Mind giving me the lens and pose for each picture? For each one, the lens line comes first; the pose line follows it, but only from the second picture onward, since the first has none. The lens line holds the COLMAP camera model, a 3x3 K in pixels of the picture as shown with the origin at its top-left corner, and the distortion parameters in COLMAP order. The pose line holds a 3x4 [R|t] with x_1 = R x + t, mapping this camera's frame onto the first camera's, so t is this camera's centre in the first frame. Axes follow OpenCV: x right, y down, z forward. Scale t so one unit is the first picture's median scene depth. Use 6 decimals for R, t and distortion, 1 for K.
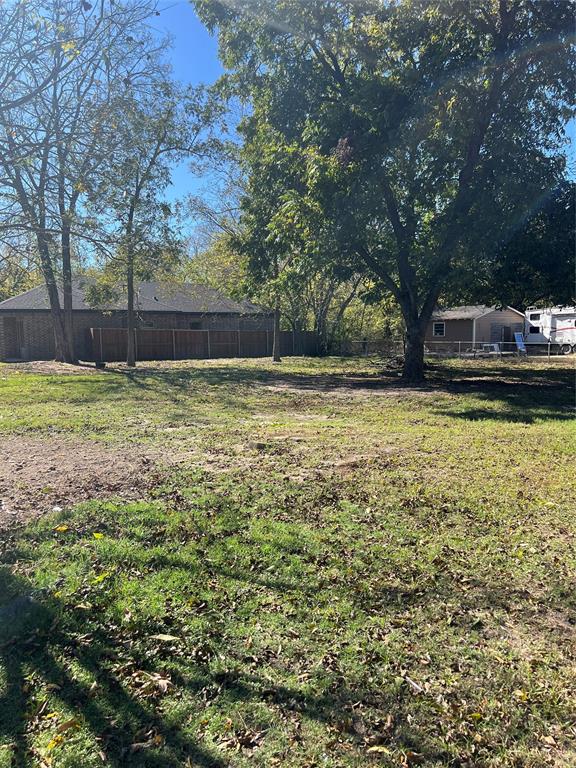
lens RADIAL K [[582.5, 0, 292.4], [0, 582.5, 384.2], [0, 0, 1]] dist [0.030292, -0.045932]
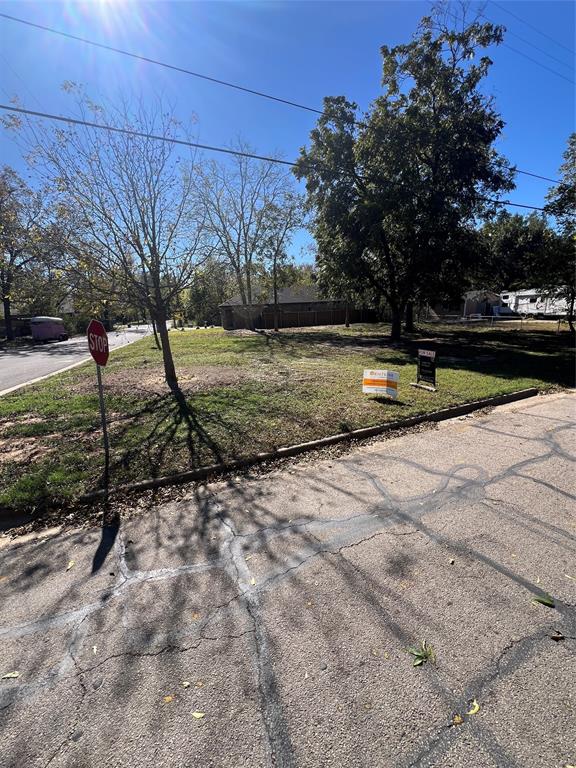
lens RADIAL K [[311.0, 0, 285.5], [0, 311.0, 380.9], [0, 0, 1]] dist [0.005928, 0.001729]
pose [[0.952512, 0.042654, -0.301500, 0.118670], [0.005358, 0.987640, 0.156649, -0.027115], [0.304455, -0.150825, 0.940510, -0.130954]]
